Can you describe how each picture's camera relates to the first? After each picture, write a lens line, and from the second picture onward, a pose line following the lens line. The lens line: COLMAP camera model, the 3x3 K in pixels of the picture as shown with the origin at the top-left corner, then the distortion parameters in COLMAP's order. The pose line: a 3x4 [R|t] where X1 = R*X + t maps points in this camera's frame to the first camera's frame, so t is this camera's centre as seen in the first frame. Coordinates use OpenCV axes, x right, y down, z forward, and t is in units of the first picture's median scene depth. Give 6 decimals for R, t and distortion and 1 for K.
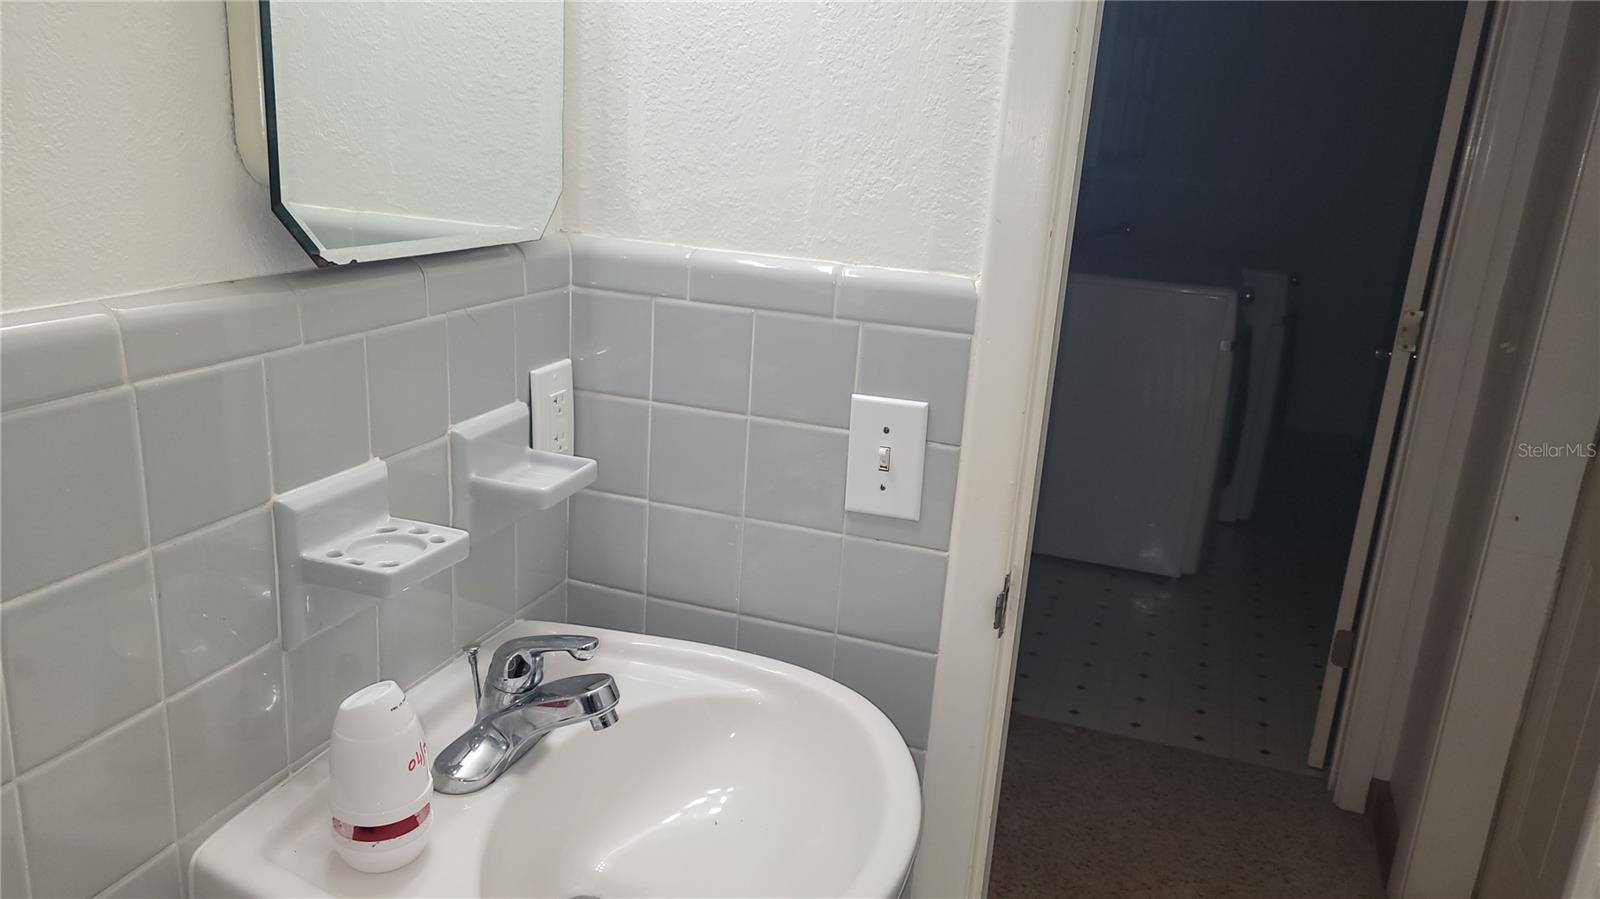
lens RADIAL K [[1192.4, 0, 802.1], [0, 1192.4, 447.9], [0, 0, 1]] dist [0.043828, -0.016916]
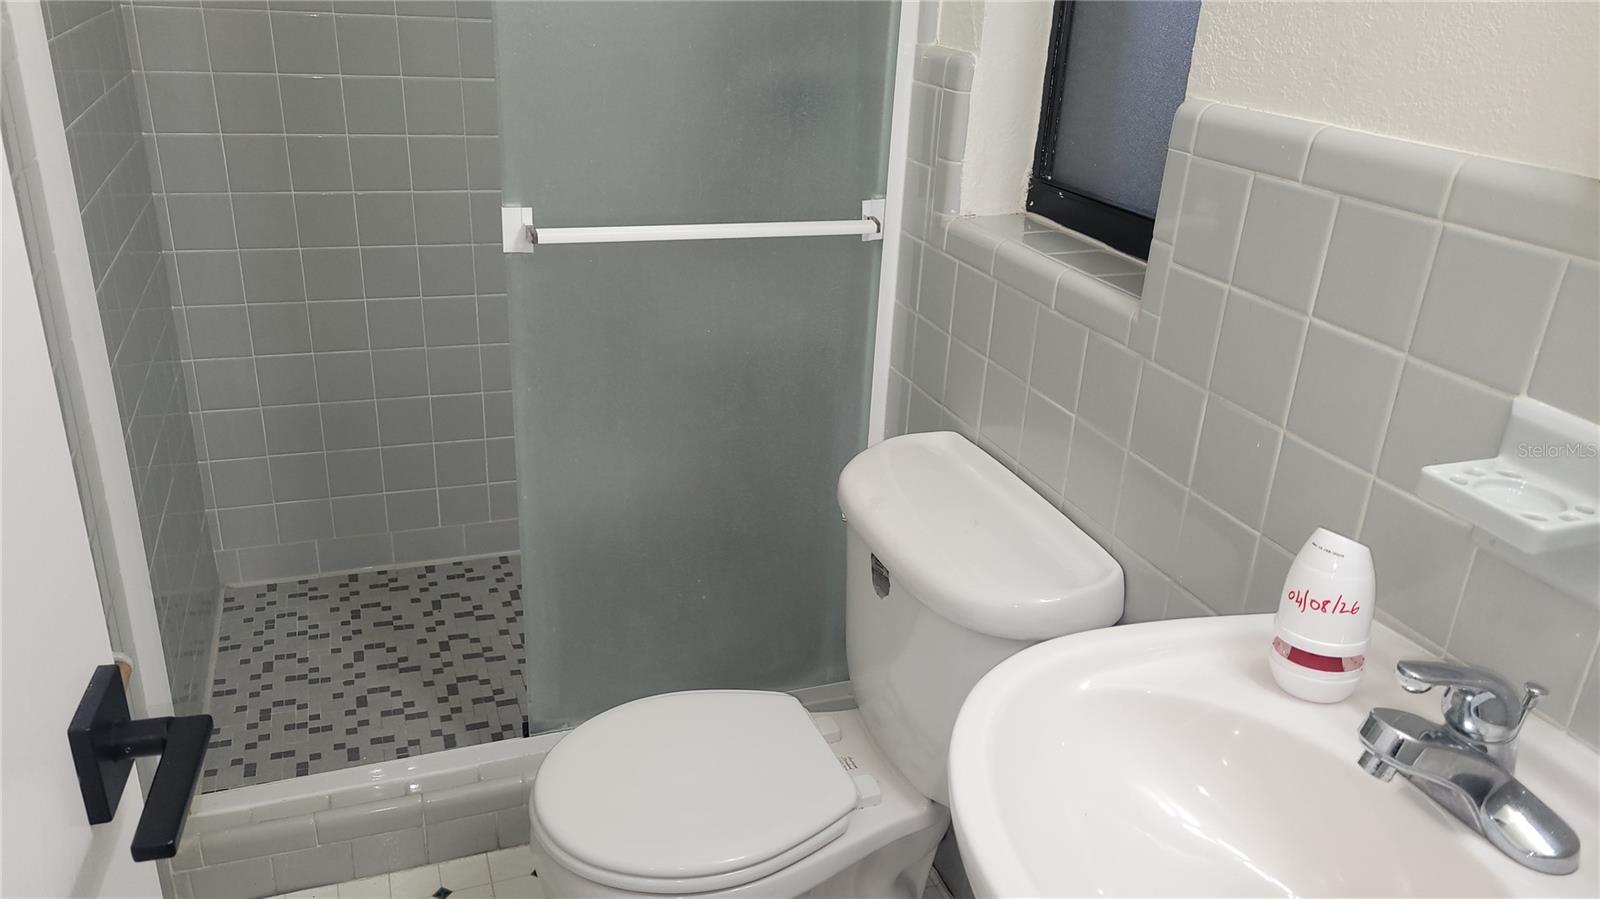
lens RADIAL K [[1192.4, 0, 805.2], [0, 1192.4, 454.0], [0, 0, 1]] dist [0.043828, -0.016916]
pose [[-0.759910, 0.161775, -0.629576, 0.761451], [-0.268237, 0.804186, 0.530410, -0.338008], [0.592103, 0.571939, -0.567715, 1.416828]]
